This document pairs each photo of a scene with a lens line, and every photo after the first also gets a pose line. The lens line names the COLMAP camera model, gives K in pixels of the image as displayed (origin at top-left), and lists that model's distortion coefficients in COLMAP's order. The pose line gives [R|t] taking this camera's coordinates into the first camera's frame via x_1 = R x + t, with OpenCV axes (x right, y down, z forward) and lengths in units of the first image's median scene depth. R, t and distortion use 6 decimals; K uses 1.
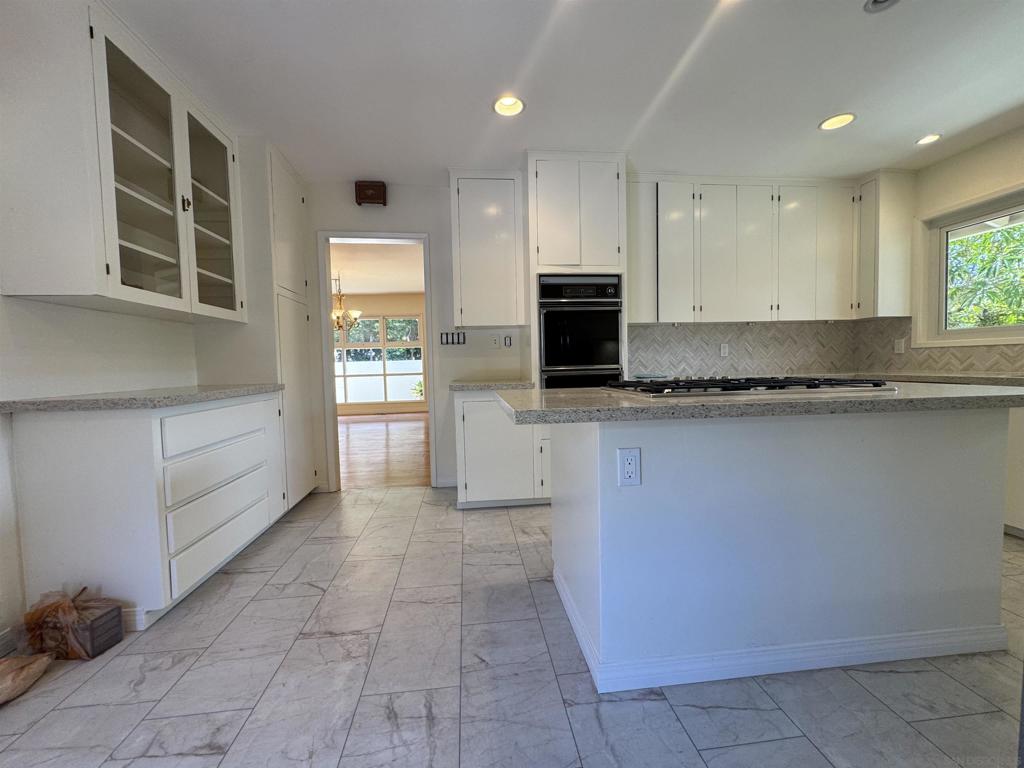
lens RADIAL K [[408.3, 0, 506.9], [0, 408.3, 386.9], [0, 0, 1]] dist [-0.003661, -0.000315]
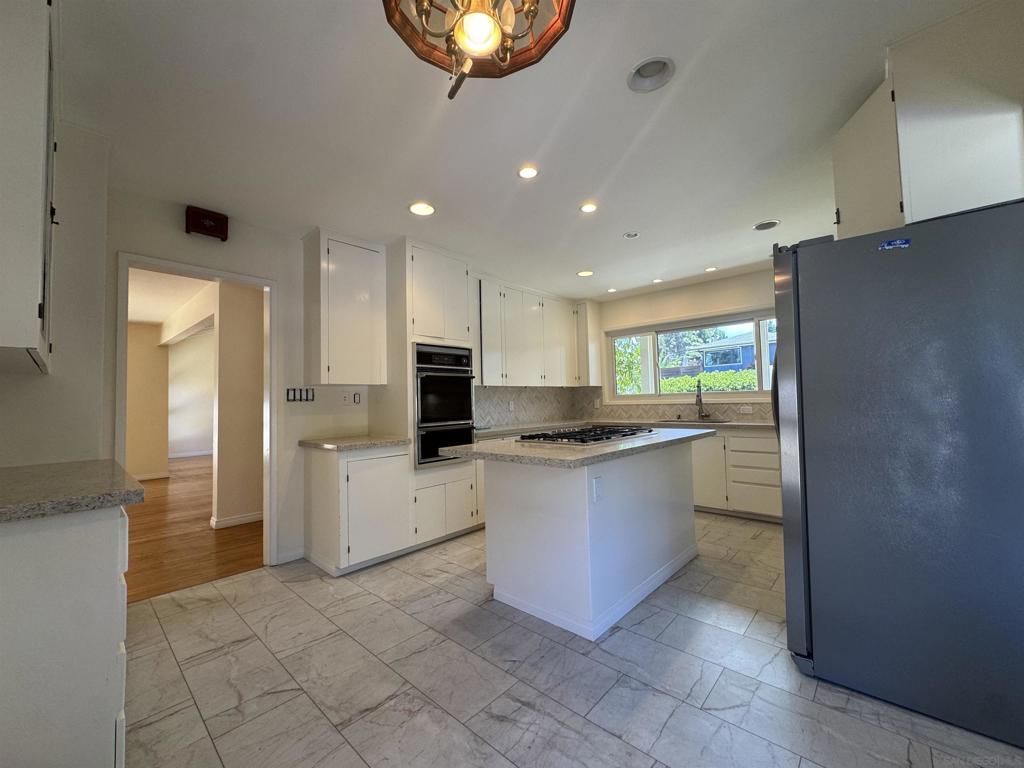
lens RADIAL K [[408.3, 0, 512.5], [0, 408.3, 388.4], [0, 0, 1]] dist [-0.003661, -0.000315]
pose [[0.751932, 0.025565, 0.658744, -0.459637], [0.045892, 0.994794, -0.090991, -0.031850], [-0.657641, 0.098650, 0.746844, -0.018941]]
